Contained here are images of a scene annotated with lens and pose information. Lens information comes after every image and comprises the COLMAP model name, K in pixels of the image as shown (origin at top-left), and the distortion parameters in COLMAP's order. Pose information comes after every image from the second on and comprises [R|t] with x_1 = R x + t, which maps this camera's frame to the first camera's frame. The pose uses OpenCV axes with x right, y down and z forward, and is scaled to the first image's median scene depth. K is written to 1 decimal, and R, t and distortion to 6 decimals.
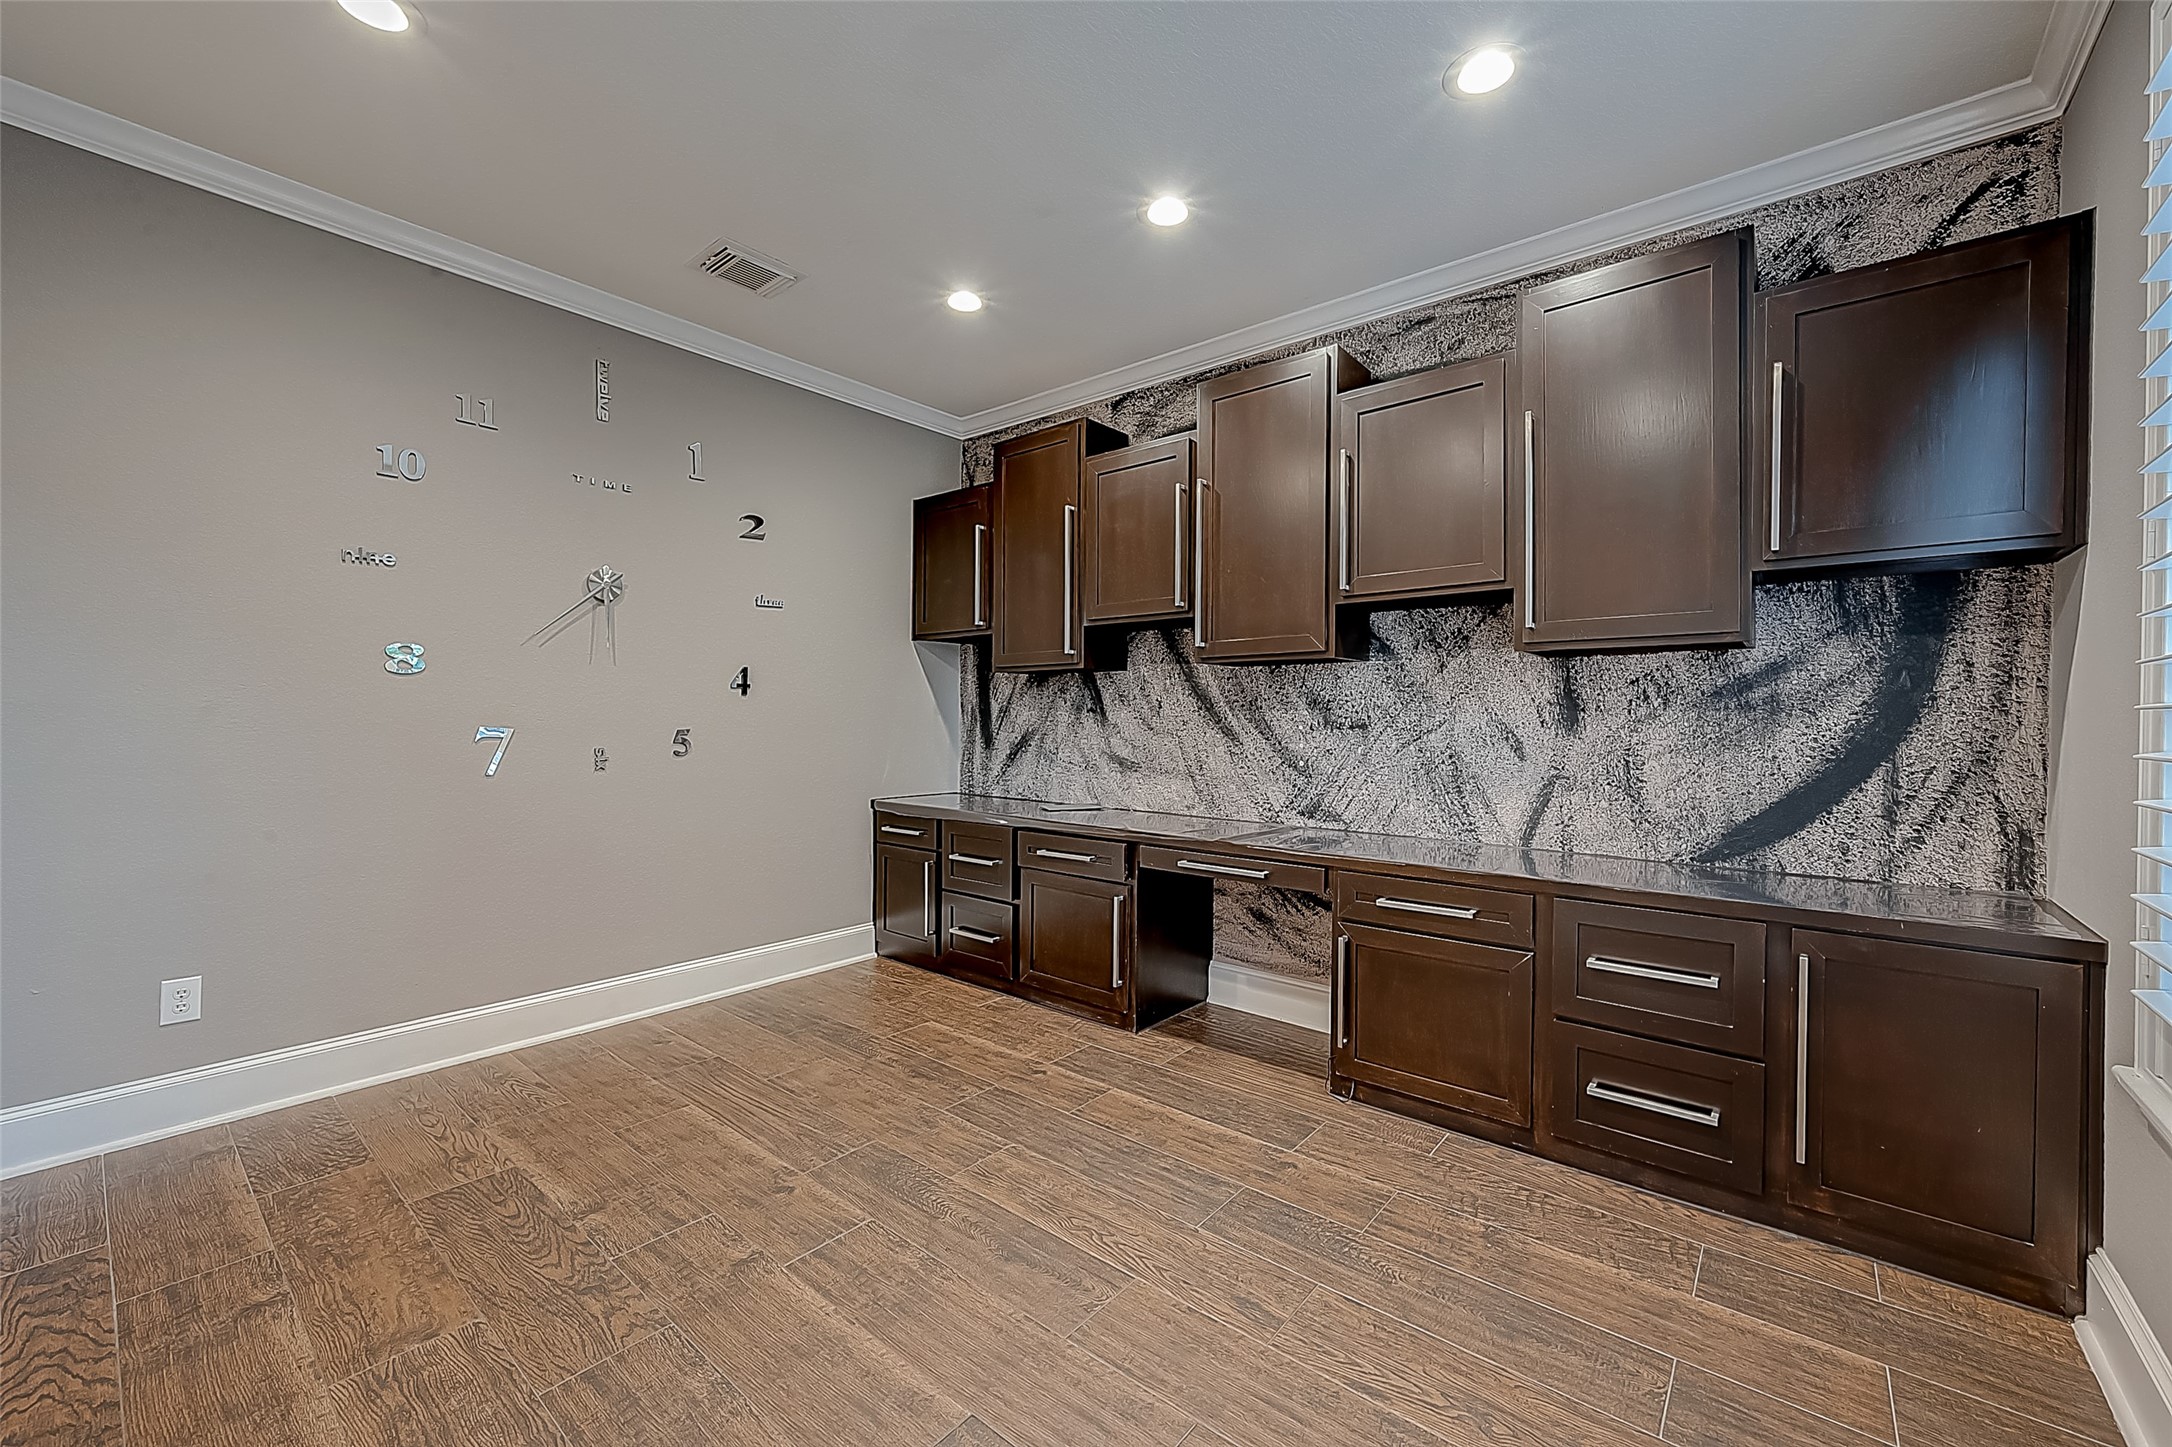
lens RADIAL K [[847.7, 0, 1087.3], [0, 847.7, 720.5], [0, 0, 1]] dist [0.000988, 0.000070]
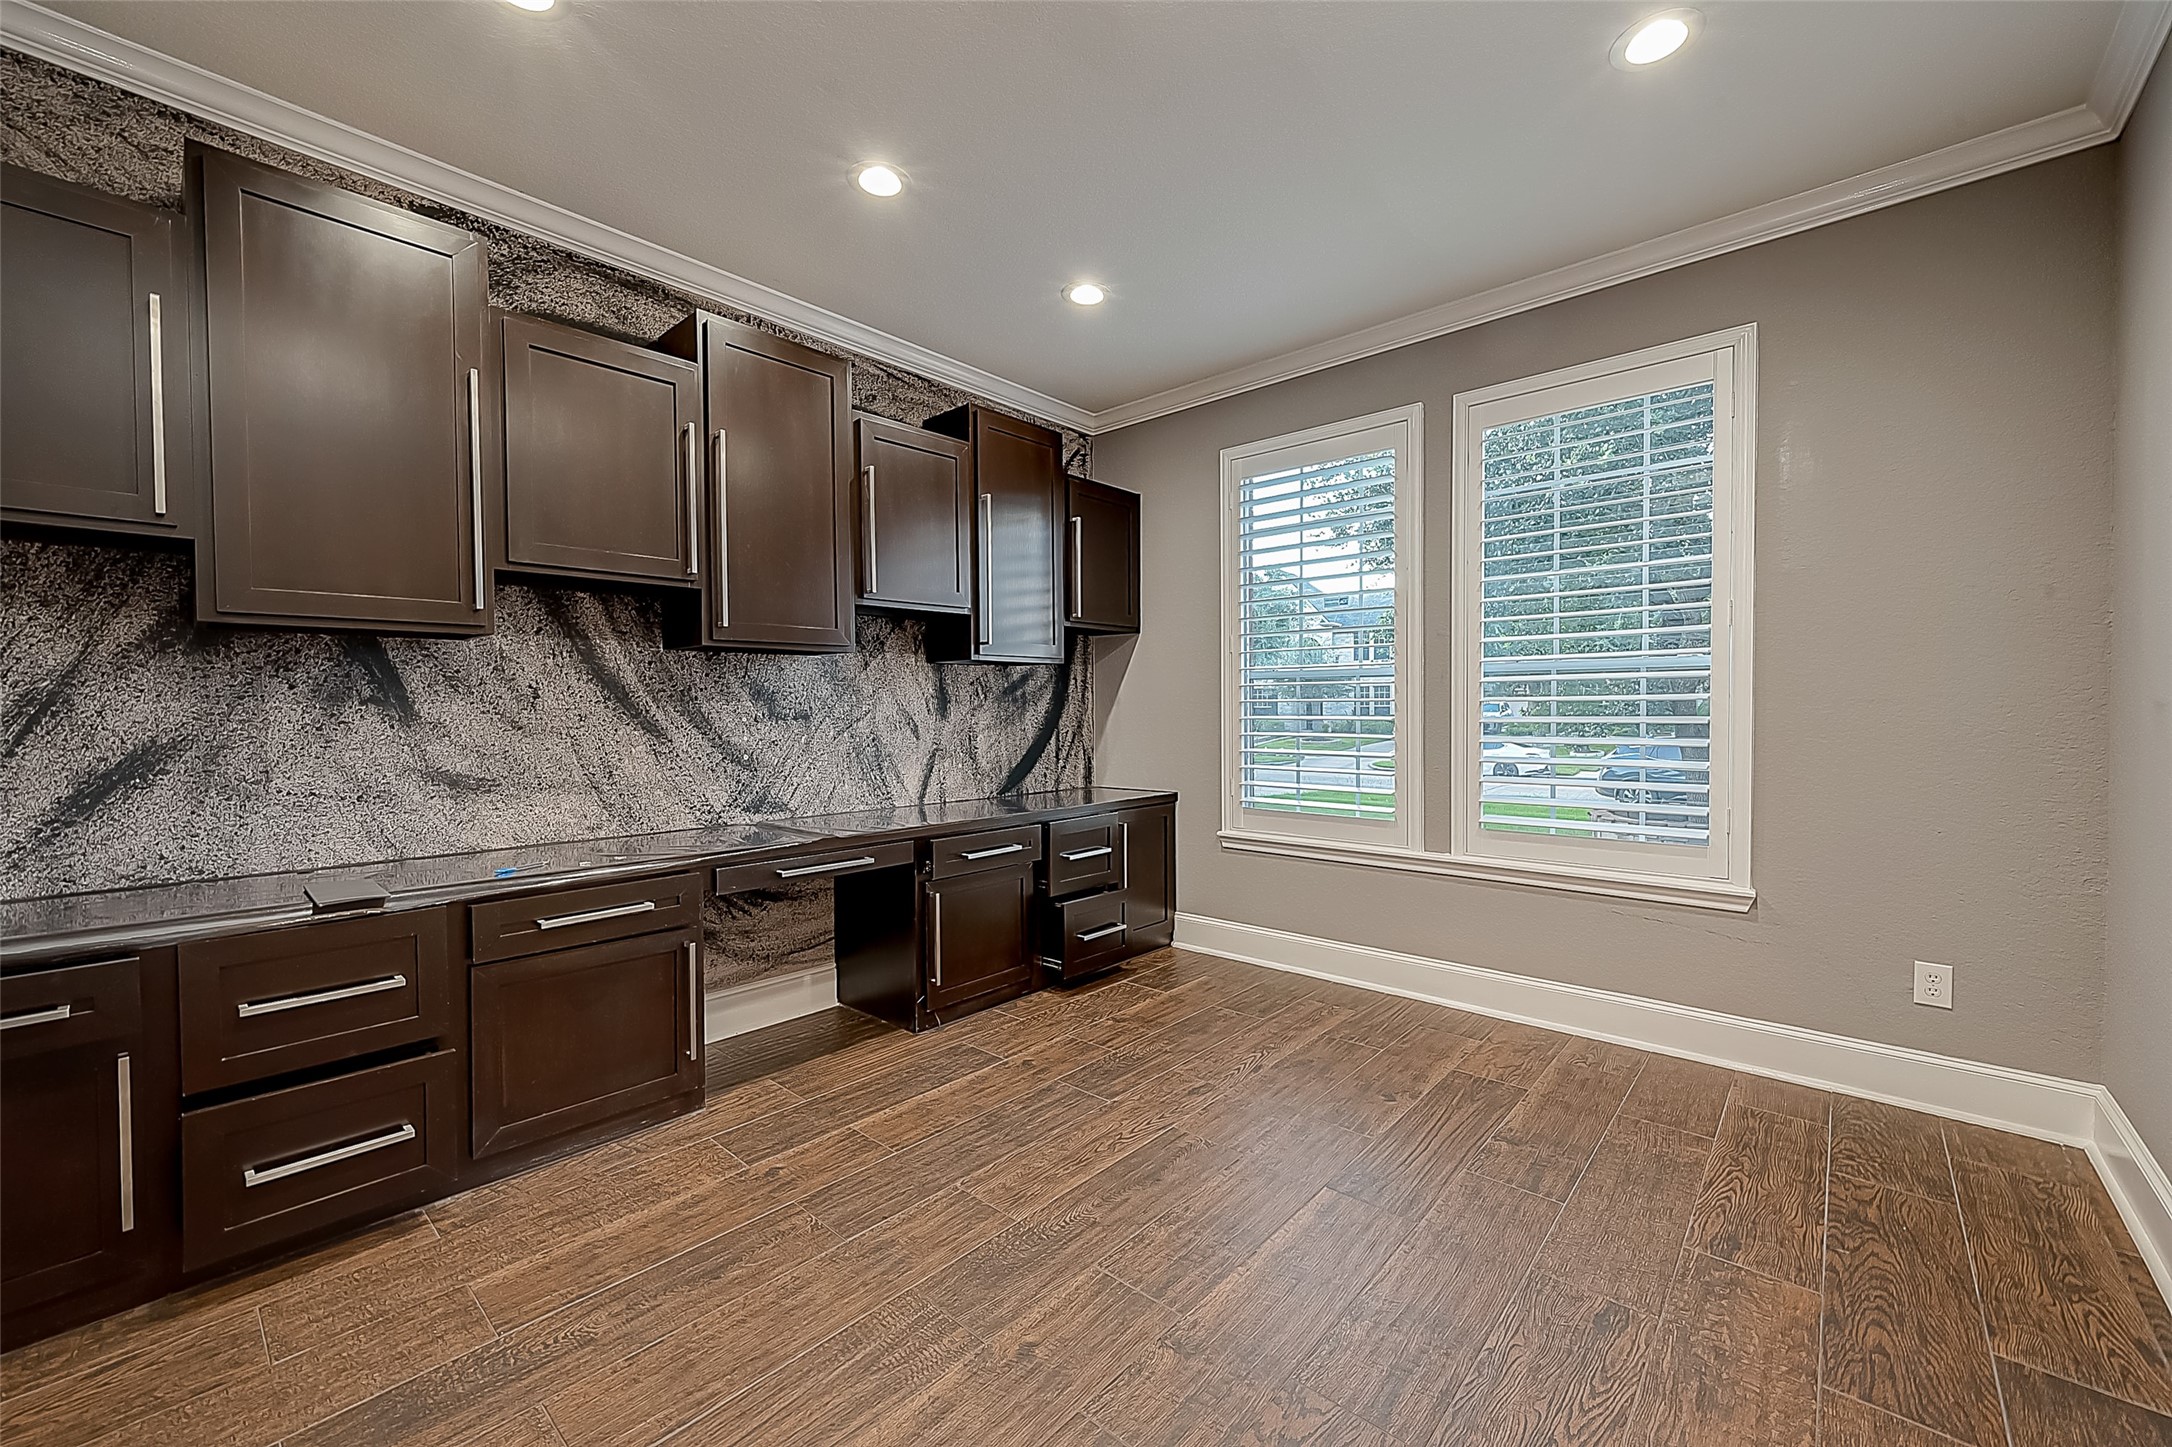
lens RADIAL K [[847.7, 0, 1091.2], [0, 847.7, 719.1], [0, 0, 1]] dist [0.000988, 0.000070]
pose [[0.042089, -0.019713, 0.998919, -0.717696], [0.010200, 0.999762, 0.019300, -0.007037], [-0.999062, 0.009376, 0.042280, 0.601892]]
